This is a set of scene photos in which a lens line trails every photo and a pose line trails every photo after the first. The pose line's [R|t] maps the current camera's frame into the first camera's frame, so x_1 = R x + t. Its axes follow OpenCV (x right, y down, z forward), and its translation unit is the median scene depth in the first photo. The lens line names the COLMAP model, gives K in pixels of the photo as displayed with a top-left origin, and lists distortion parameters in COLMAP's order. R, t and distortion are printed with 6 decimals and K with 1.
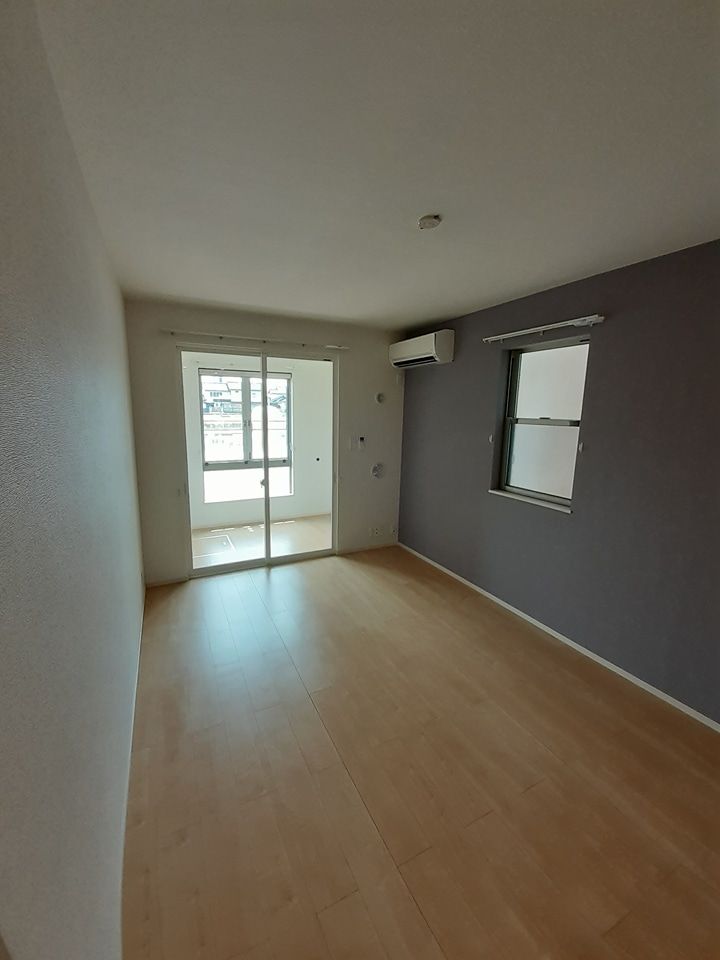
lens RADIAL K [[386.9, 0, 351.6], [0, 386.9, 476.0], [0, 0, 1]] dist [0.001441, -0.000133]
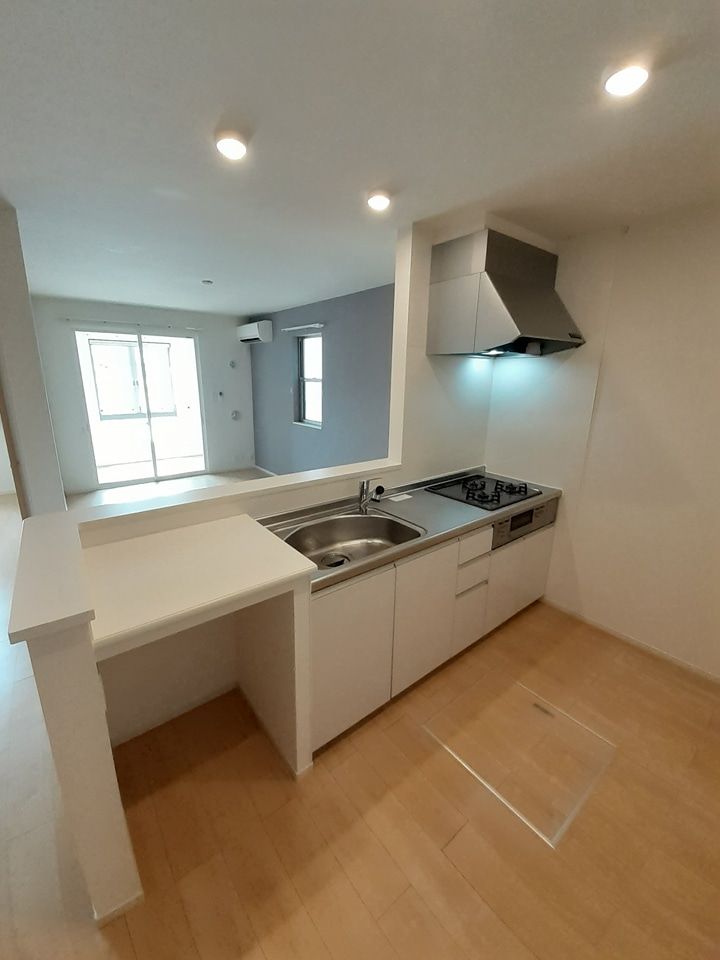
lens RADIAL K [[386.9, 0, 362.8], [0, 386.9, 479.8], [0, 0, 1]] dist [0.001441, -0.000133]
pose [[0.973668, -0.056705, 0.220806, 0.244677], [0.034844, 0.994208, 0.101672, 0.115978], [-0.225292, -0.091301, 0.970004, -0.663297]]
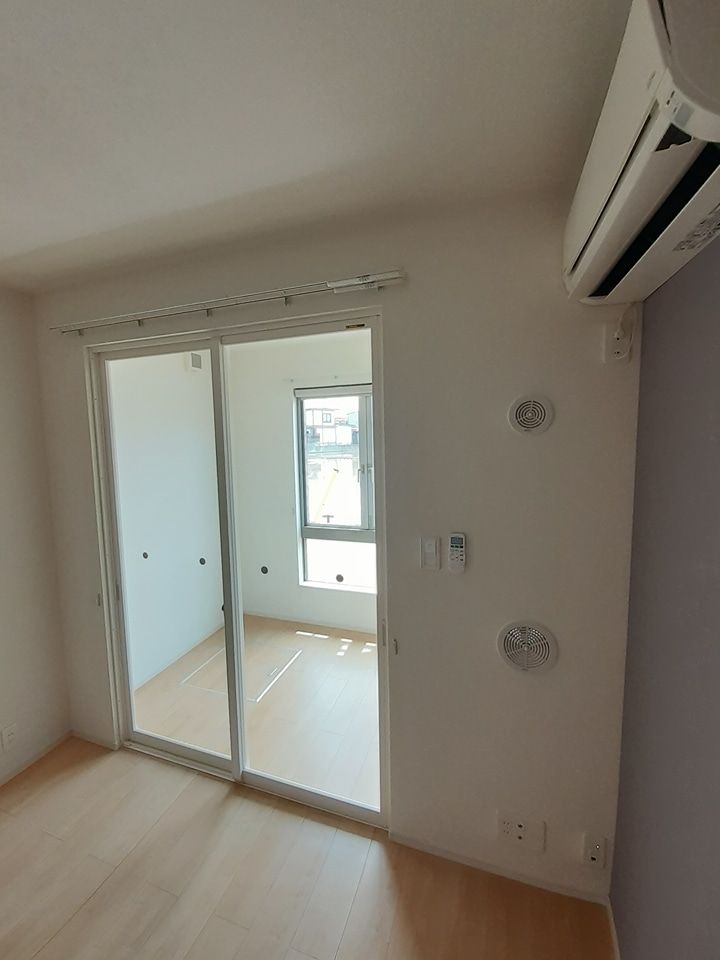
lens RADIAL K [[386.9, 0, 355.5], [0, 386.9, 474.5], [0, 0, 1]] dist [0.001441, -0.000133]
pose [[0.696422, 0.041674, -0.716421, 0.235815], [-0.092140, 0.995242, -0.031675, -0.160586], [0.711692, 0.088070, 0.696949, 0.837563]]
